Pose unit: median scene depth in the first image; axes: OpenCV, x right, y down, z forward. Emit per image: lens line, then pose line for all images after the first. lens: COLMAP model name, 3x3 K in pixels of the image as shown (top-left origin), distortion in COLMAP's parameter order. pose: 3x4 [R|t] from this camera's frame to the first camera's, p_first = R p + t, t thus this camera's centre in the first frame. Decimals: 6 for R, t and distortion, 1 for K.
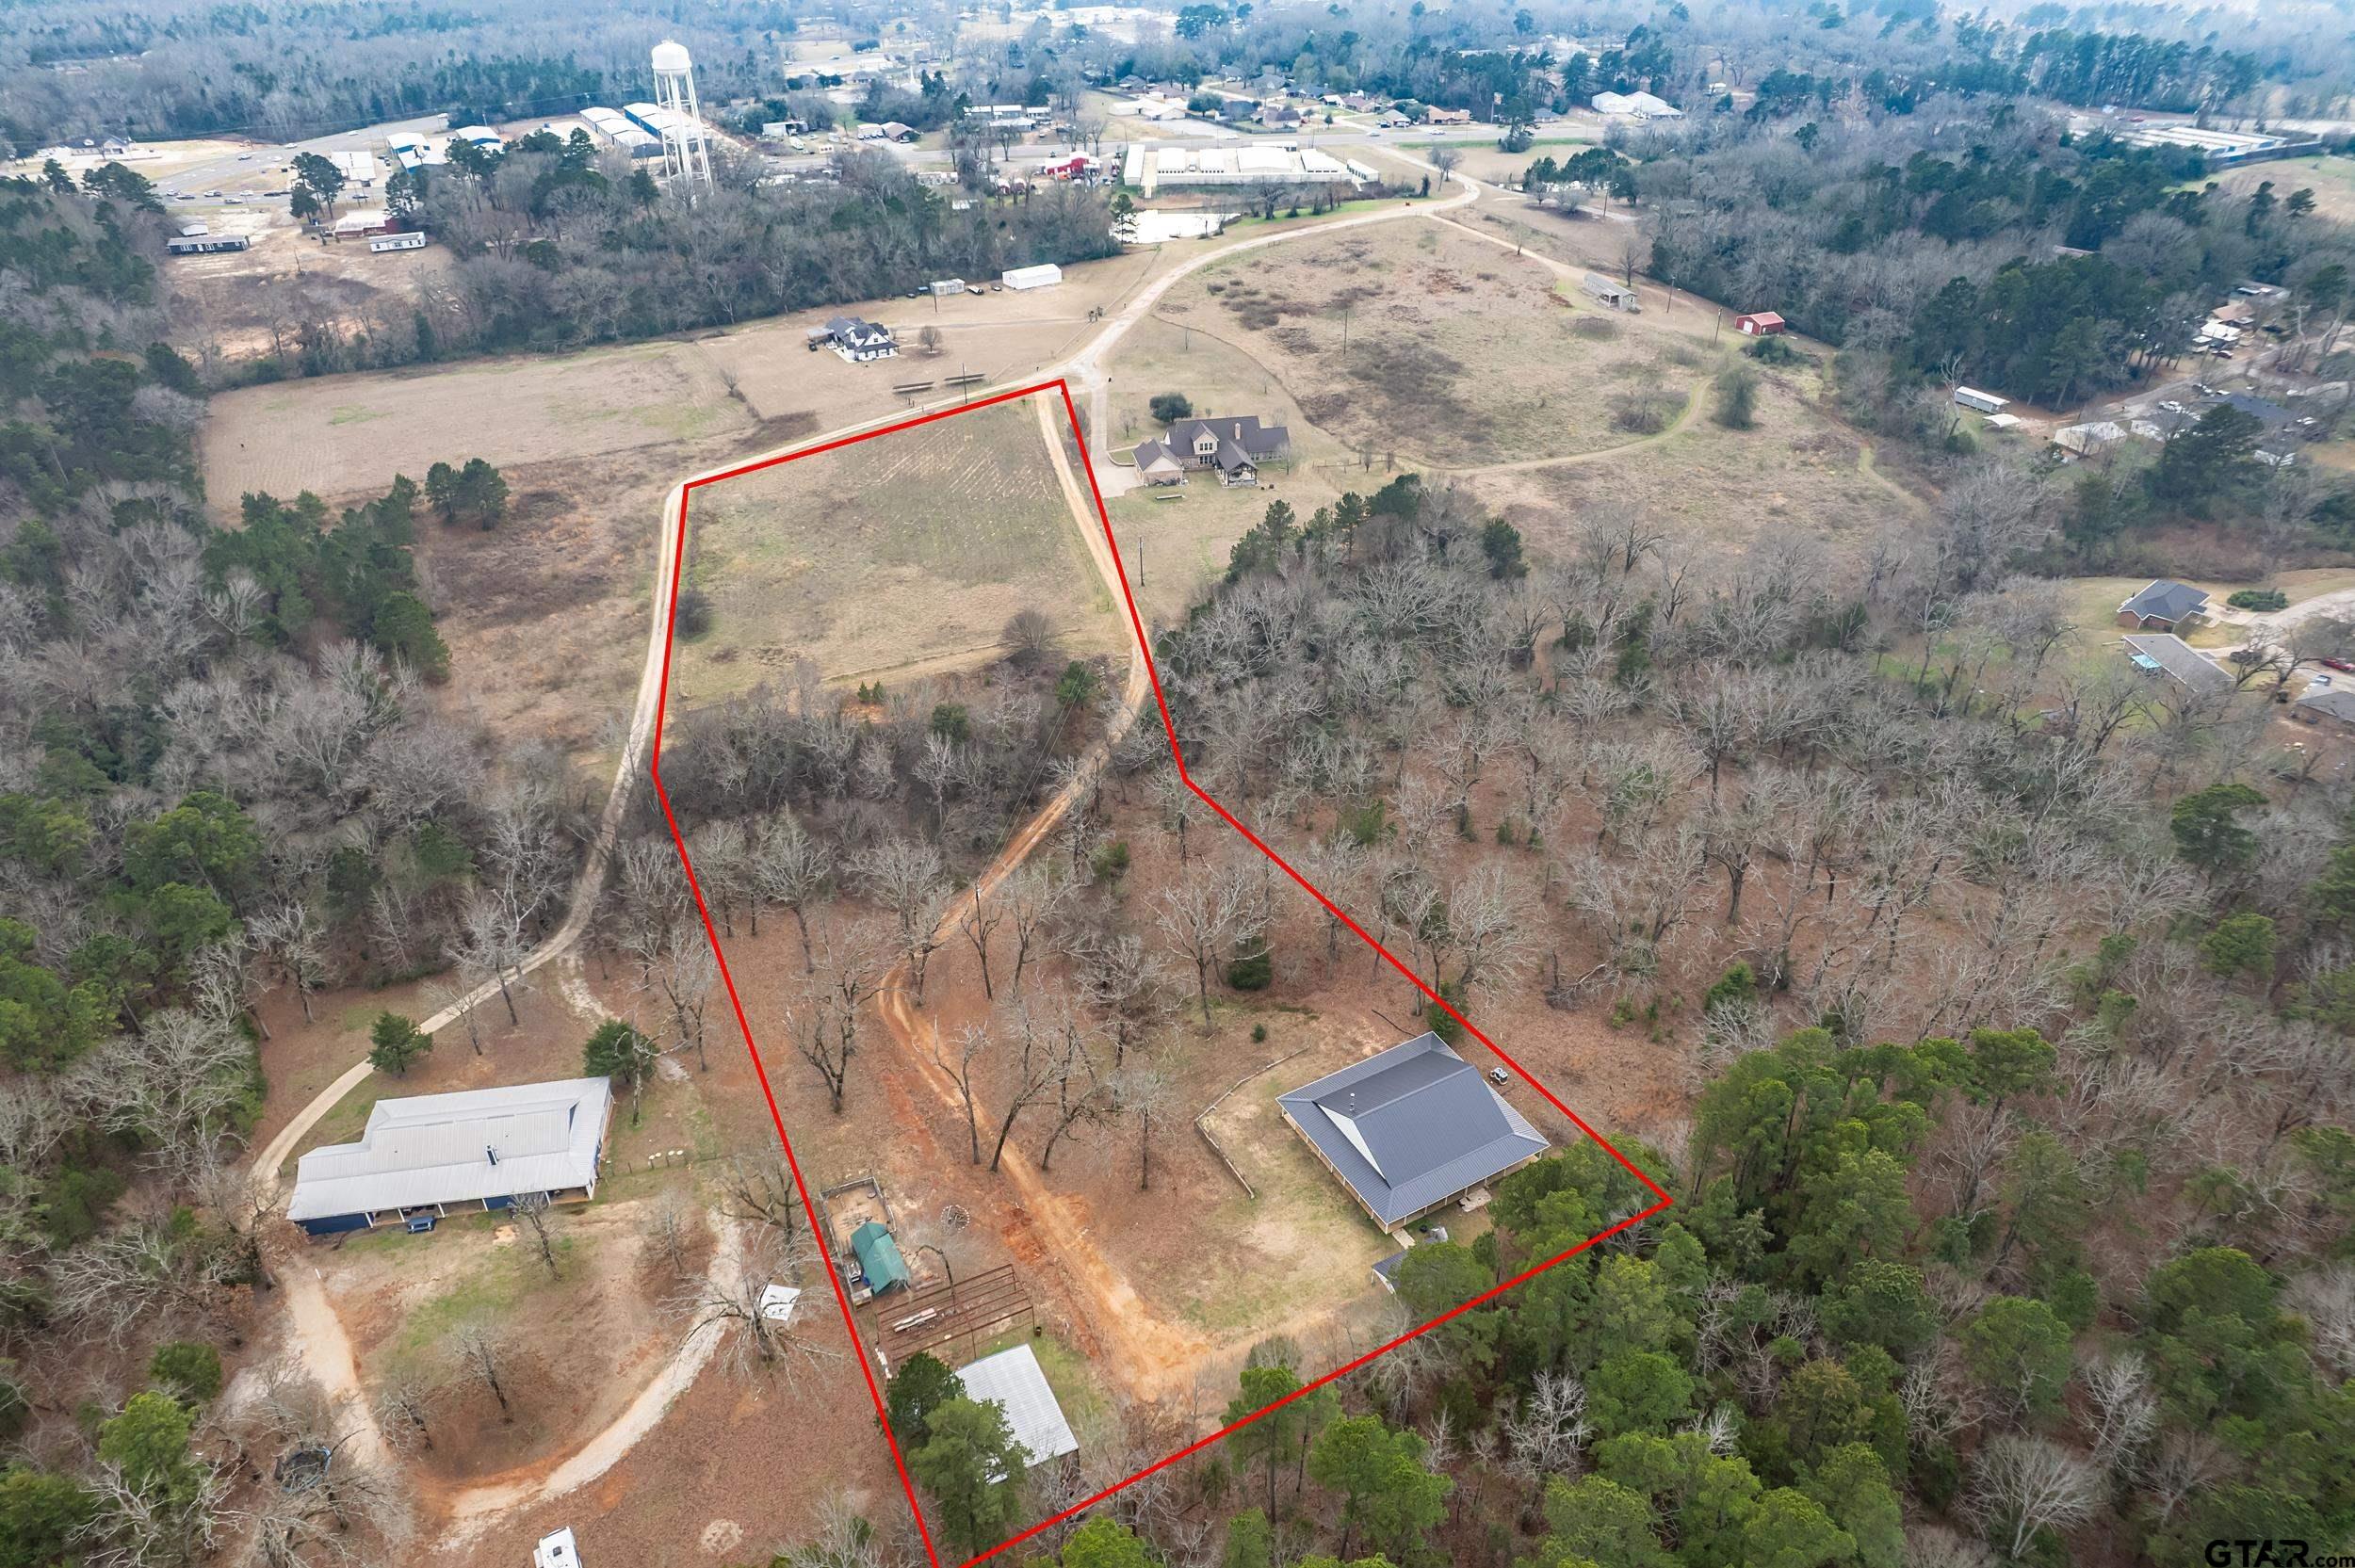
lens RADIAL K [[1524.5, 0, 1181.7], [0, 1524.5, 776.0], [0, 0, 1]] dist [-0.081646, 0.074779]
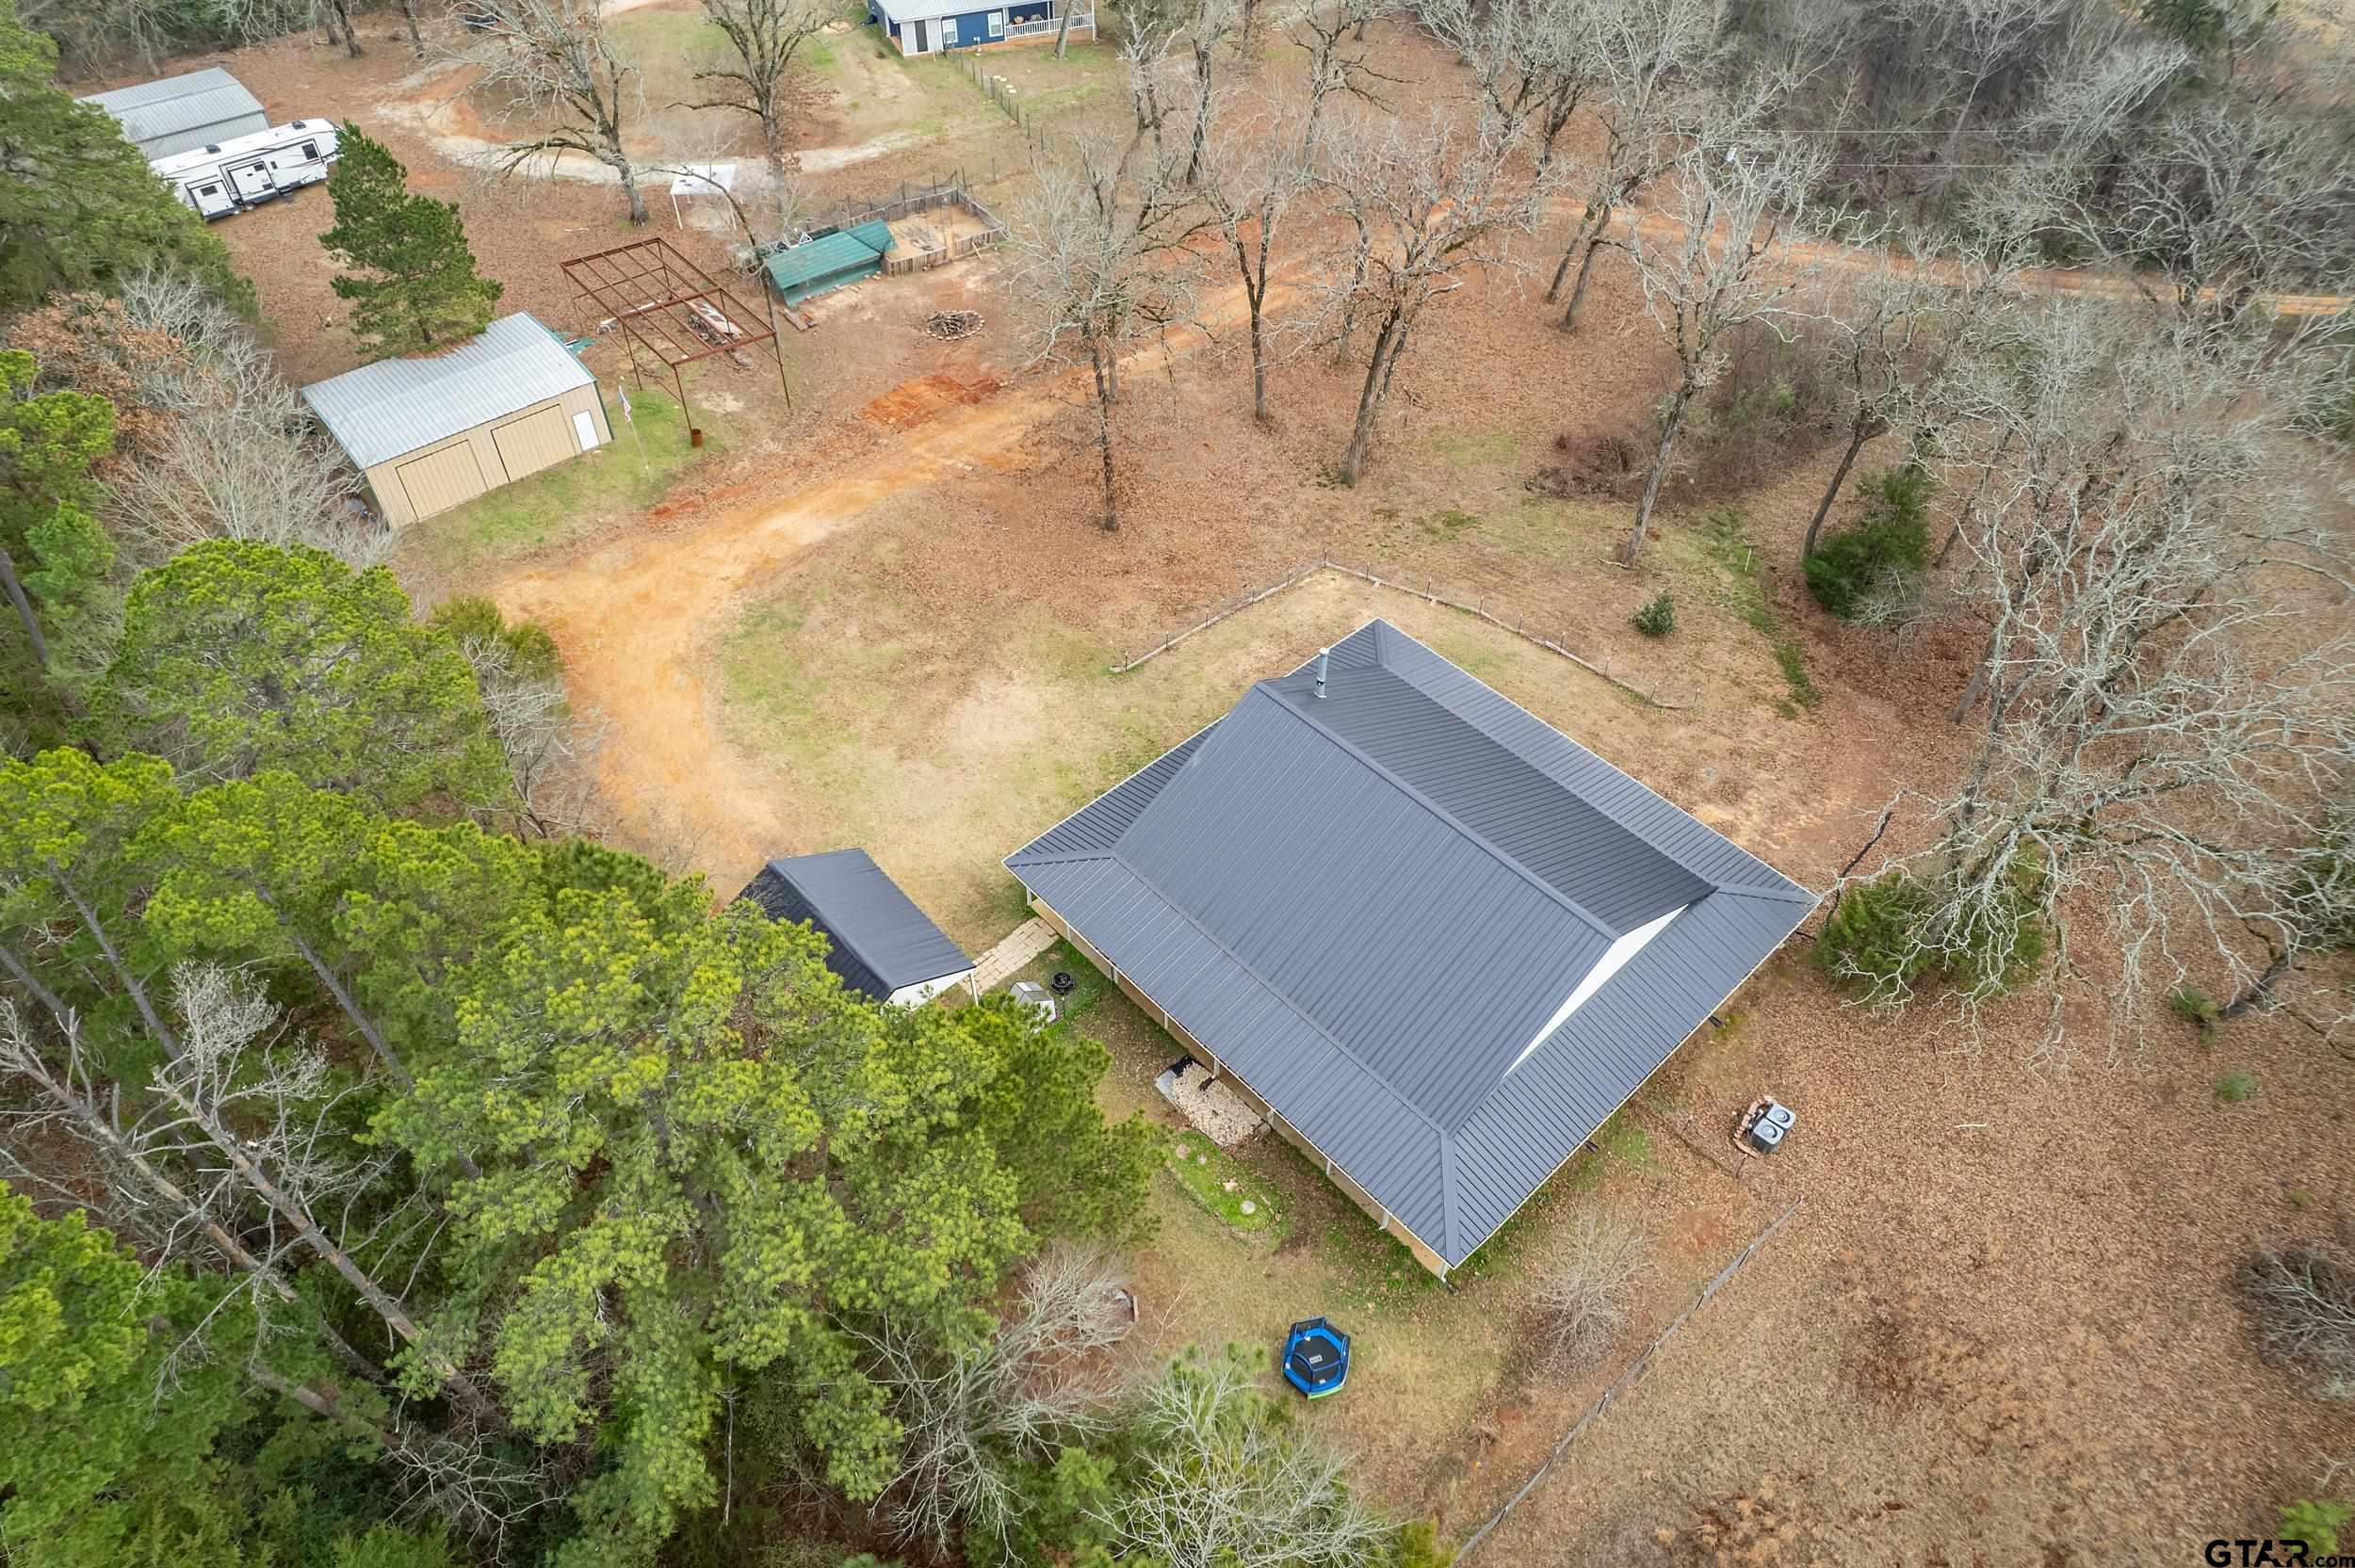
lens RADIAL K [[1524.5, 0, 1181.7], [0, 1524.5, 776.0], [0, 0, 1]] dist [-0.081646, 0.074779]
pose [[0.229861, 0.702912, -0.673112, 0.143057], [-0.534078, 0.669290, 0.516538, 0.027464], [0.813587, 0.240763, 0.529253, 0.319131]]
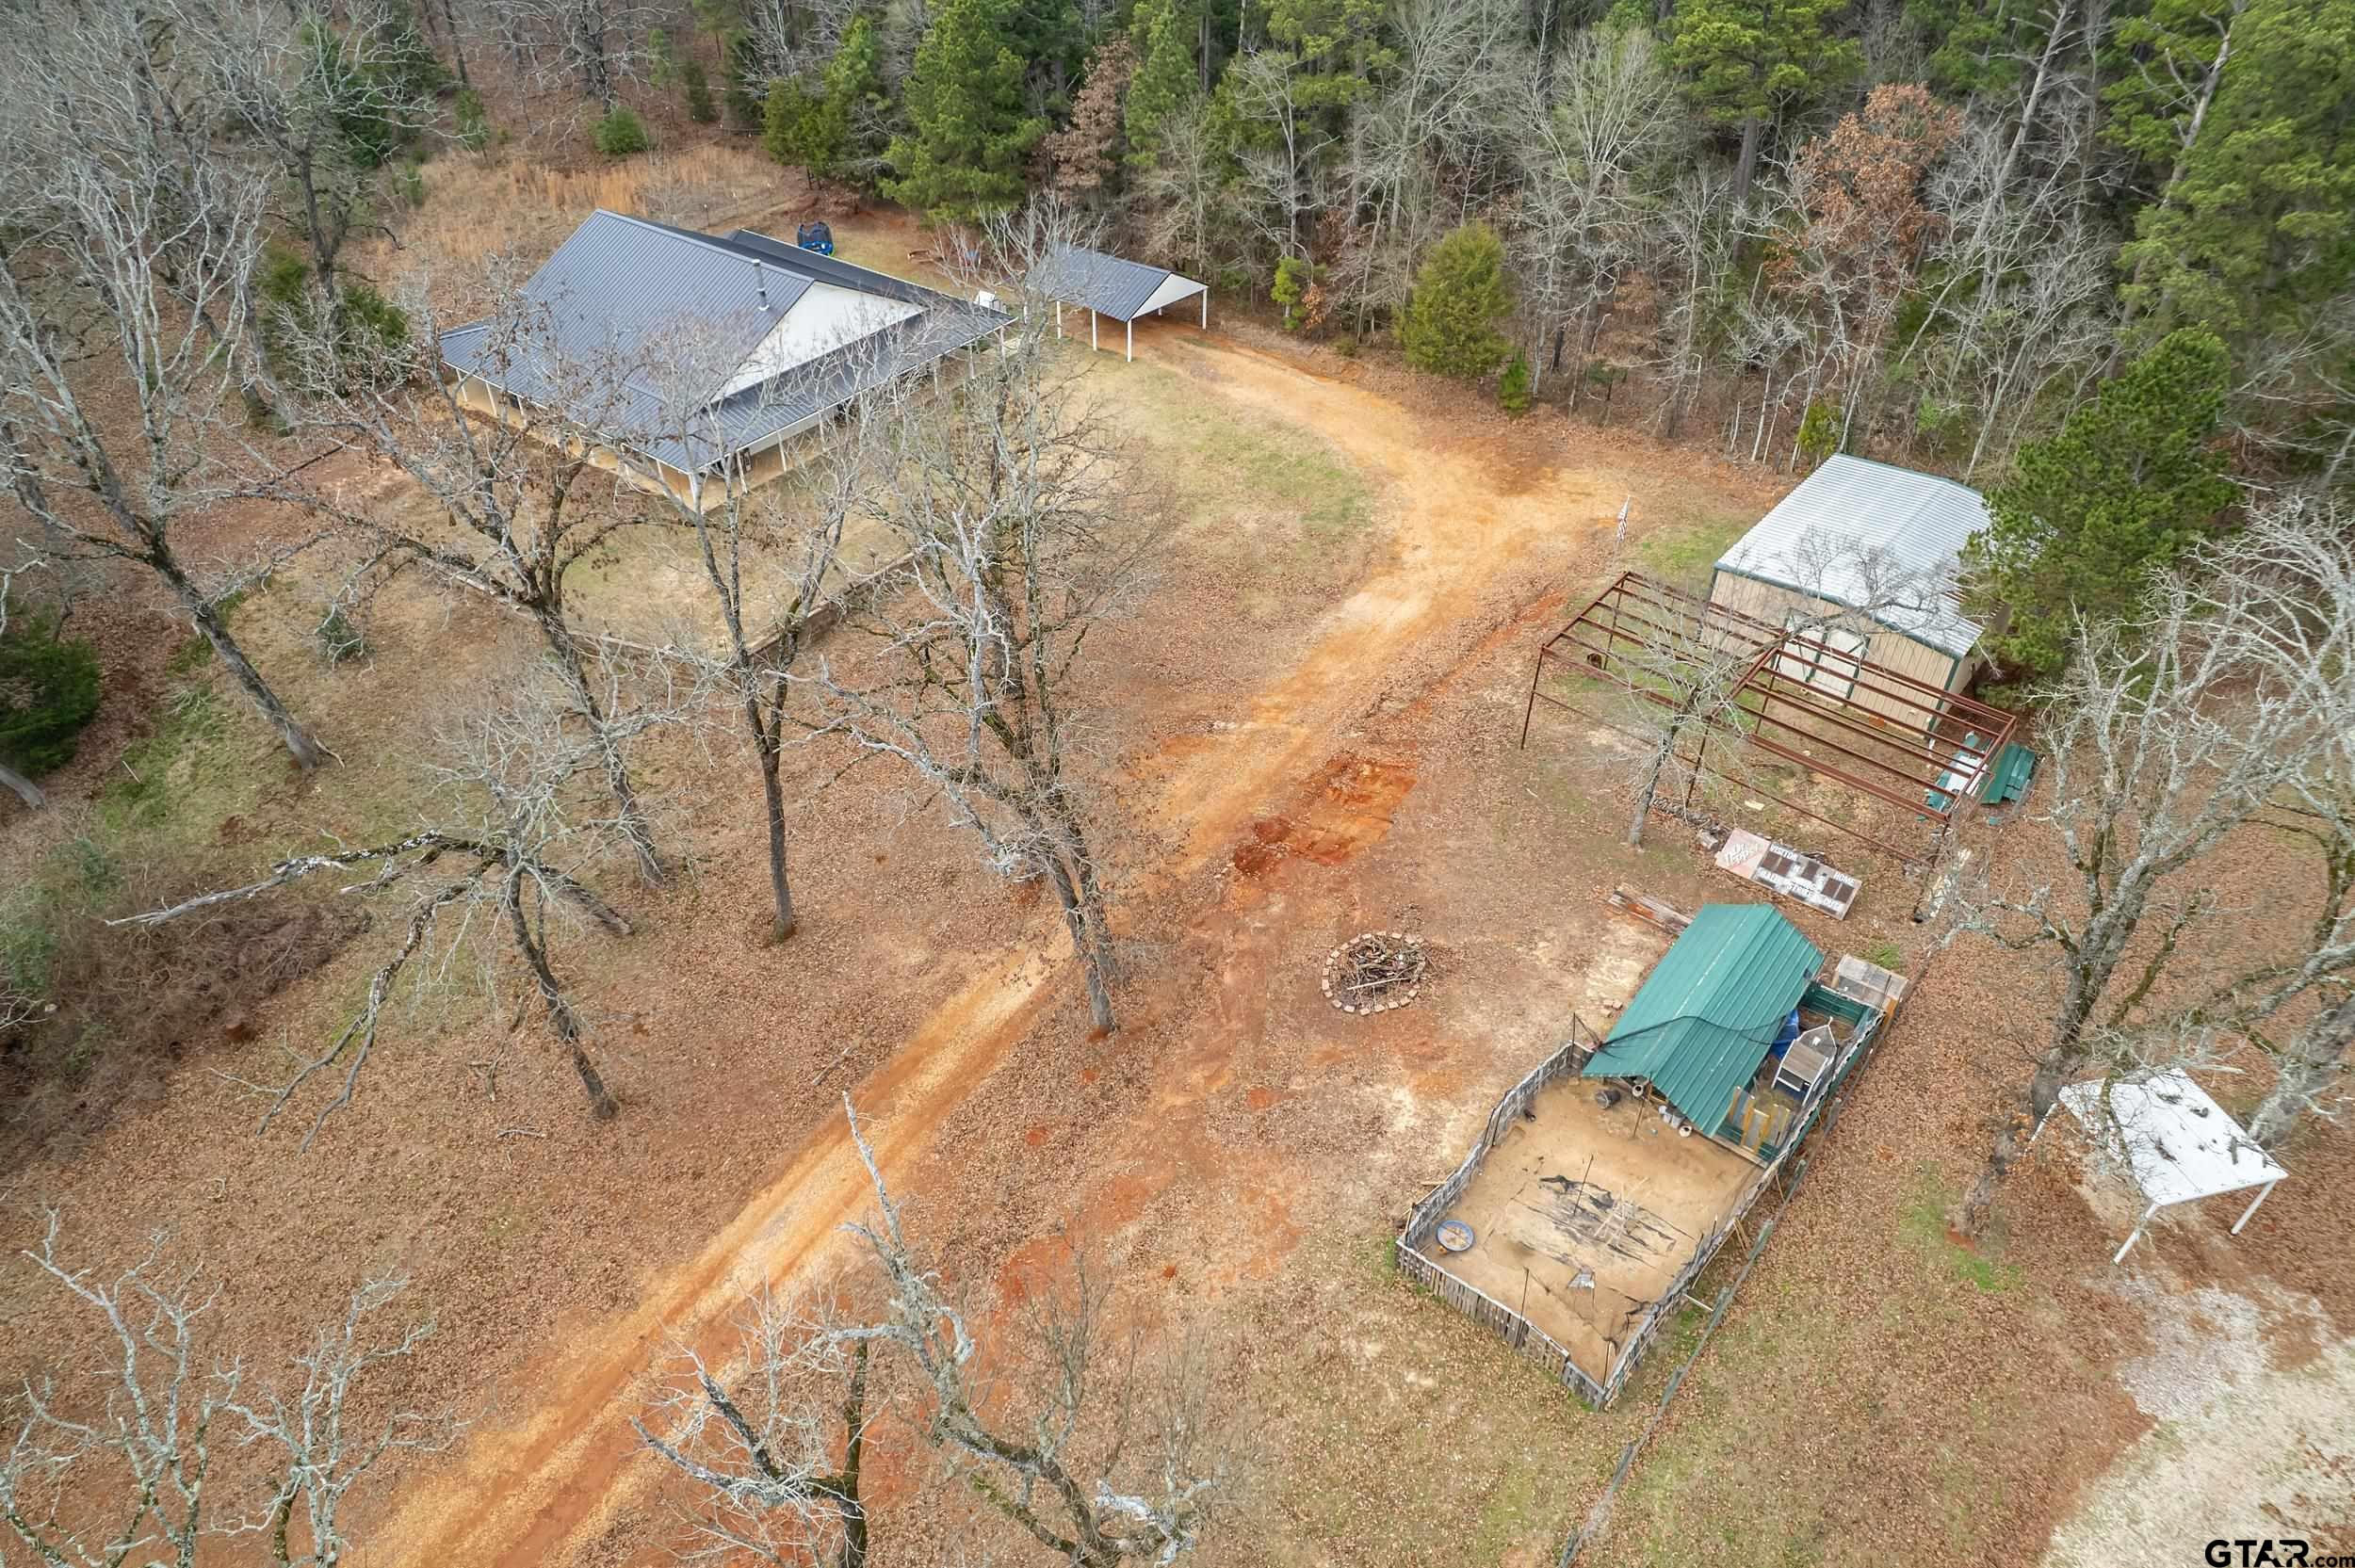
lens RADIAL K [[1524.5, 0, 1181.7], [0, 1524.5, 776.0], [0, 0, 1]] dist [-0.081646, 0.074779]
pose [[-0.392033, -0.581929, 0.712508, -0.124915], [0.494731, 0.519613, 0.696594, 0.021466], [-0.775597, 0.625588, 0.084193, 0.385263]]
